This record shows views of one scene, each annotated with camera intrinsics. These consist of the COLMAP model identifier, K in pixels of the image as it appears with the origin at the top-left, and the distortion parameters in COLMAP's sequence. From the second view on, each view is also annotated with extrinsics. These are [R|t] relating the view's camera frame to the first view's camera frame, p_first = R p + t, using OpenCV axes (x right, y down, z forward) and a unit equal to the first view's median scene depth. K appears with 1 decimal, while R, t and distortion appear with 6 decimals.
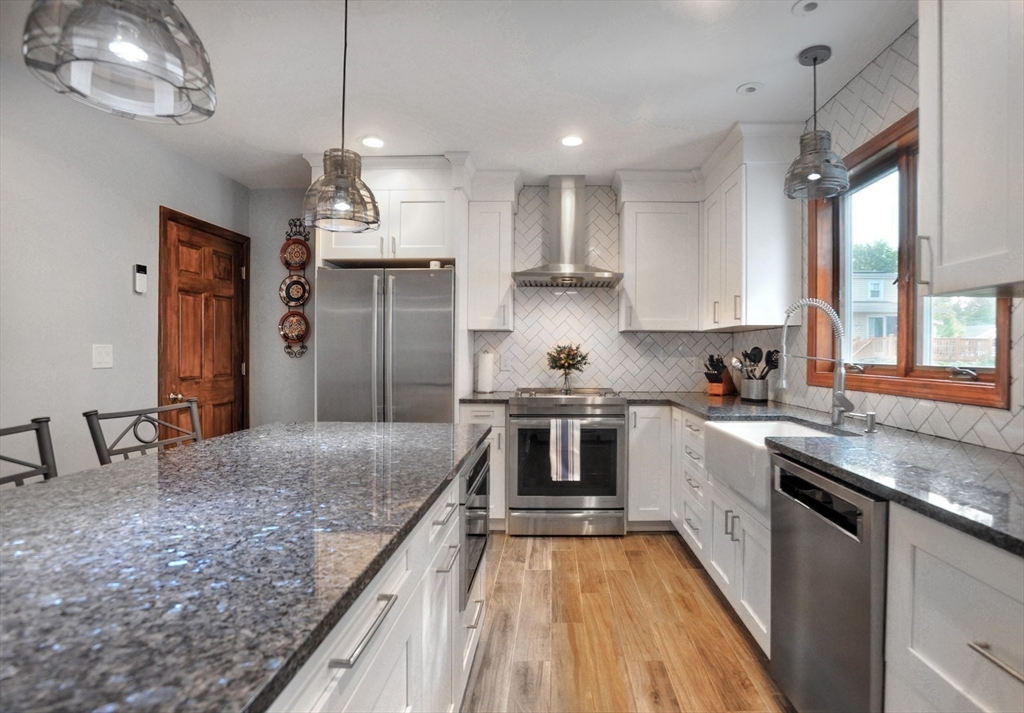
lens RADIAL K [[535.6, 0, 542.0], [0, 535.6, 353.3], [0, 0, 1]] dist [-0.049921, 0.000749]
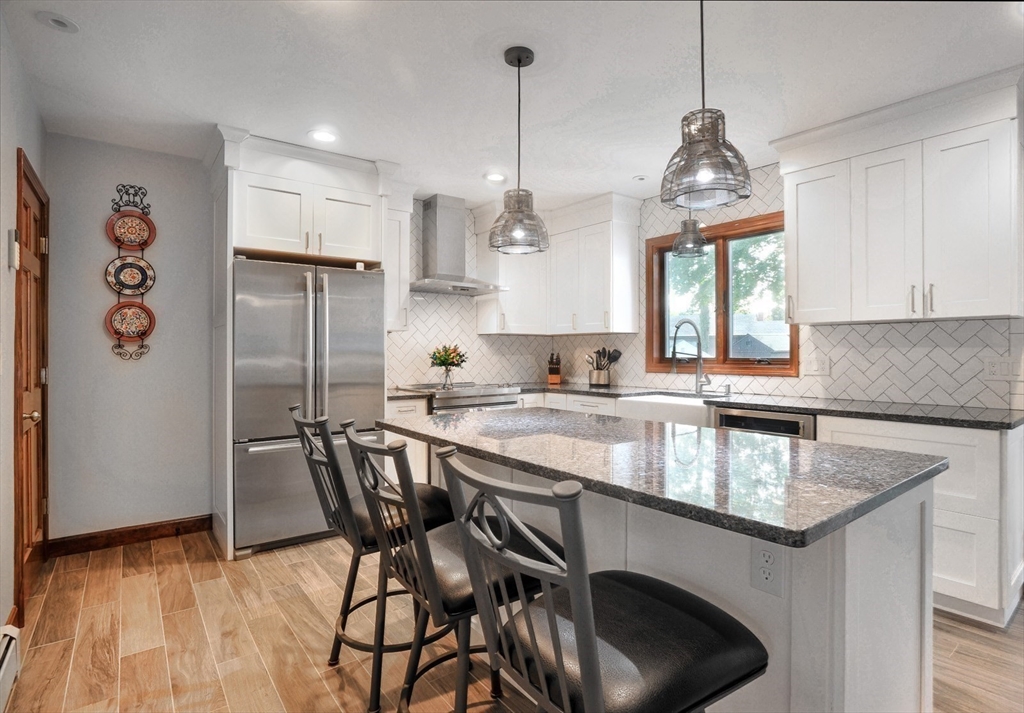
lens RADIAL K [[535.6, 0, 542.0], [0, 535.6, 353.3], [0, 0, 1]] dist [-0.049921, 0.000749]
pose [[0.763596, -0.005145, 0.645674, -0.581821], [0.005300, 0.999985, 0.001700, 0.000677], [-0.645673, 0.002124, 0.763611, 0.003822]]
